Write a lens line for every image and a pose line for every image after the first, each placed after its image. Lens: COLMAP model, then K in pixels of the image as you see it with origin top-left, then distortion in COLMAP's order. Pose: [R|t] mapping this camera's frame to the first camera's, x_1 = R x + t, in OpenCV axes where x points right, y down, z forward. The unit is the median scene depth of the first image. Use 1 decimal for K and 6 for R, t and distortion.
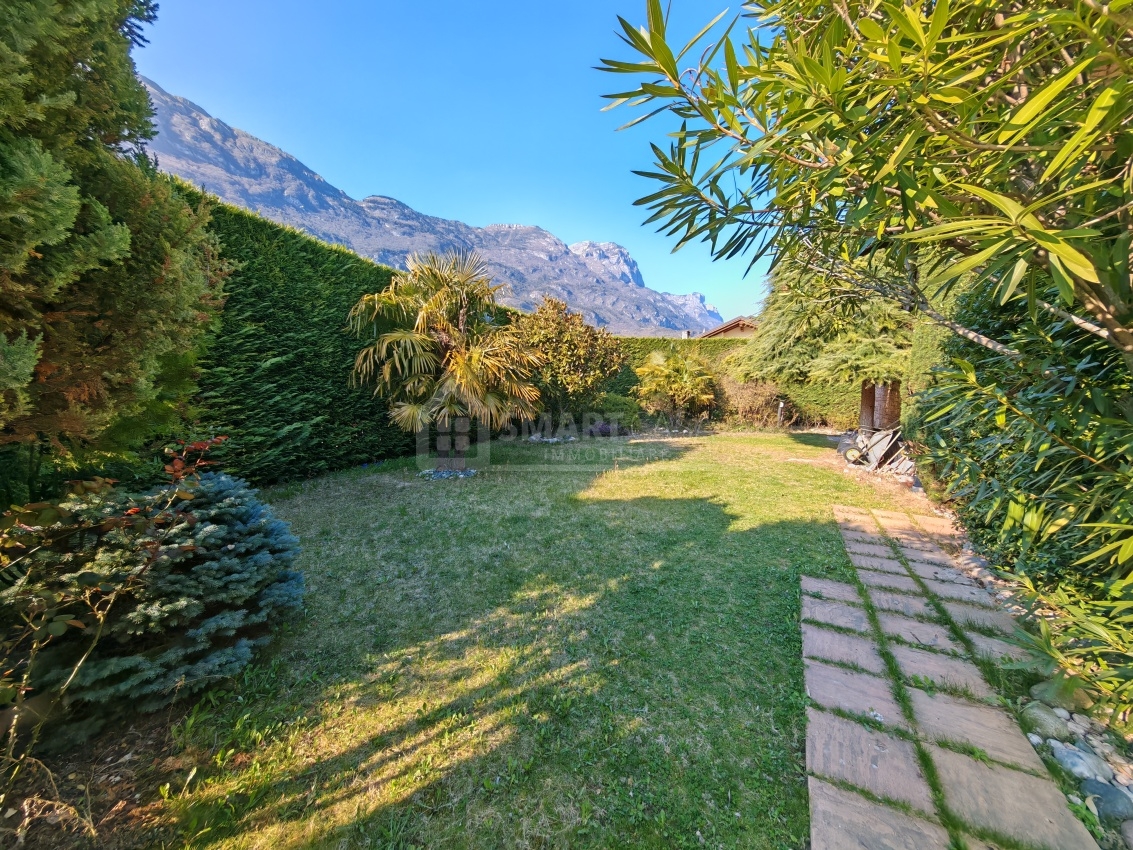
lens RADIAL K [[421.9, 0, 566.5], [0, 421.9, 425.0], [0, 0, 1]] dist [-0.010497, 0.000134]
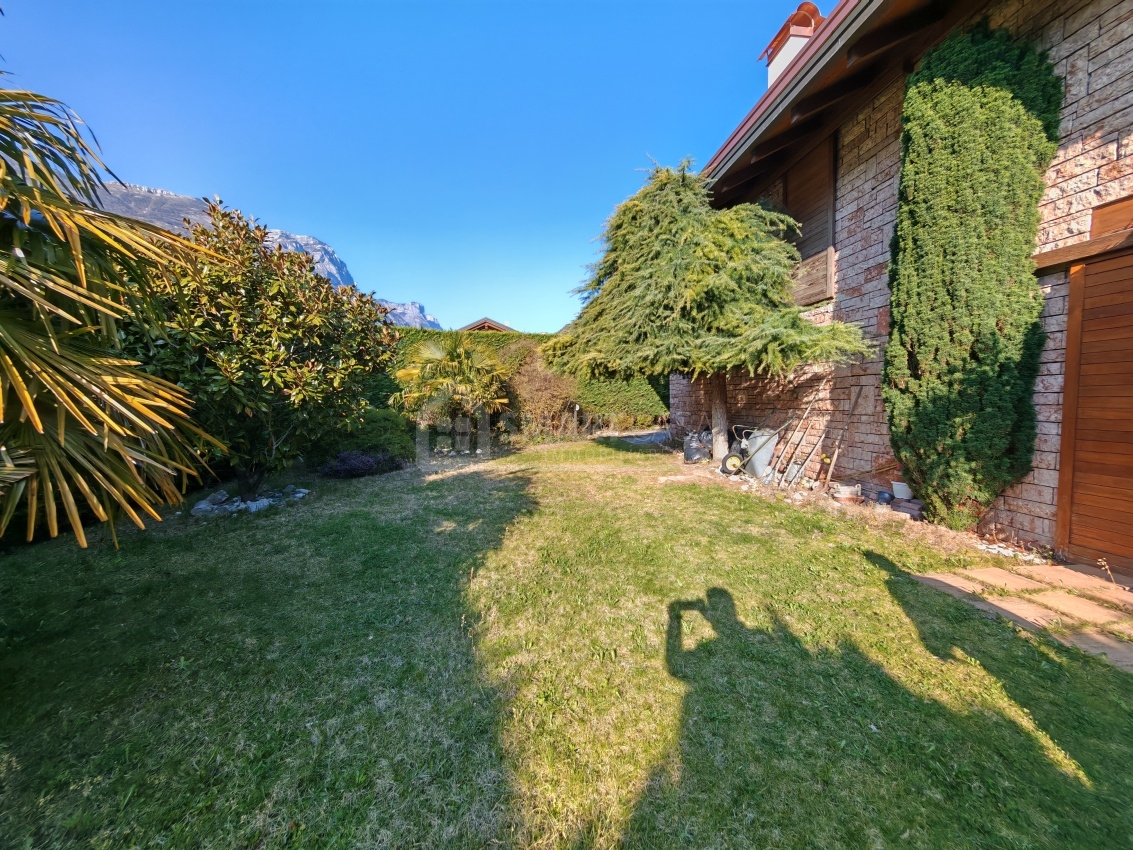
lens RADIAL K [[421.9, 0, 566.5], [0, 421.9, 425.0], [0, 0, 1]] dist [-0.010497, 0.000134]
pose [[0.810074, -0.077141, 0.581231, -0.020663], [0.091127, 0.995826, 0.005160, -0.027817], [-0.579203, 0.048786, 0.813722, 0.439439]]
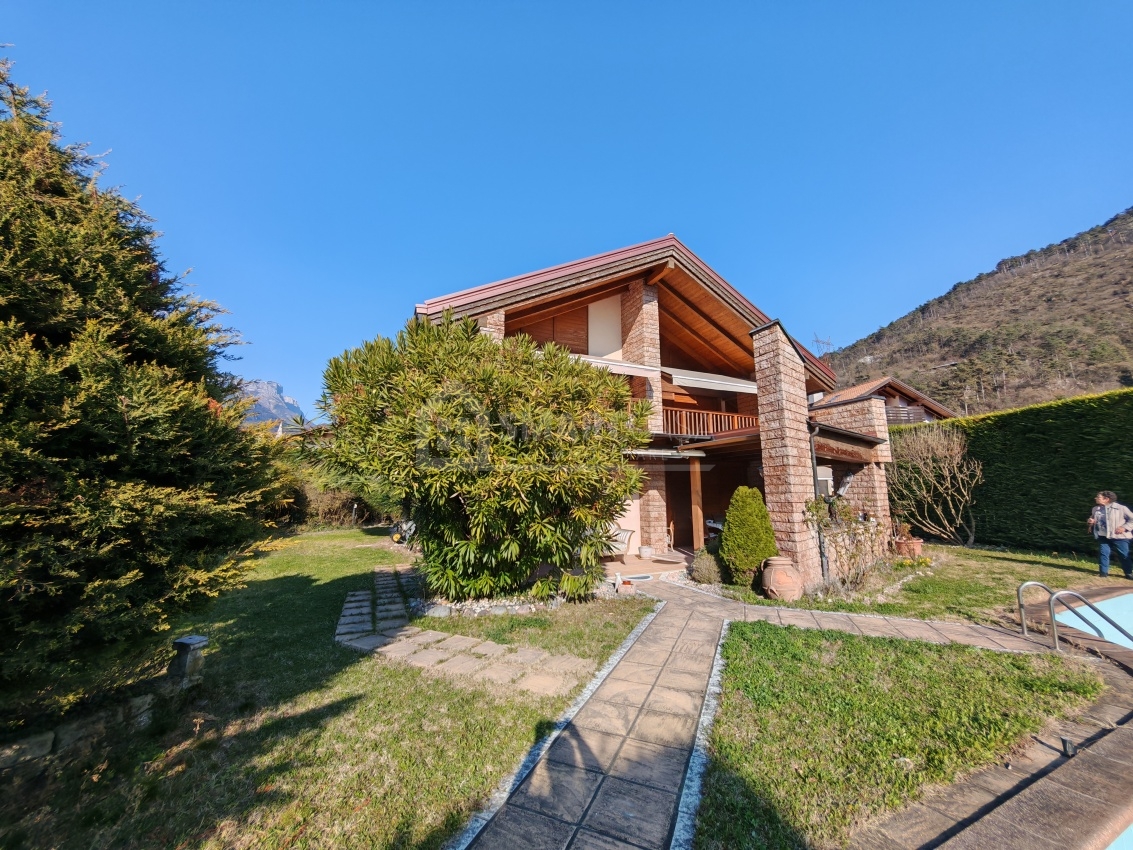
lens RADIAL K [[421.9, 0, 566.5], [0, 421.9, 425.0], [0, 0, 1]] dist [-0.010497, 0.000134]
pose [[0.611842, 0.098598, 0.784811, -0.164356], [0.086338, 0.977947, -0.190171, 0.012615], [-0.786254, 0.184114, 0.589836, -0.407296]]
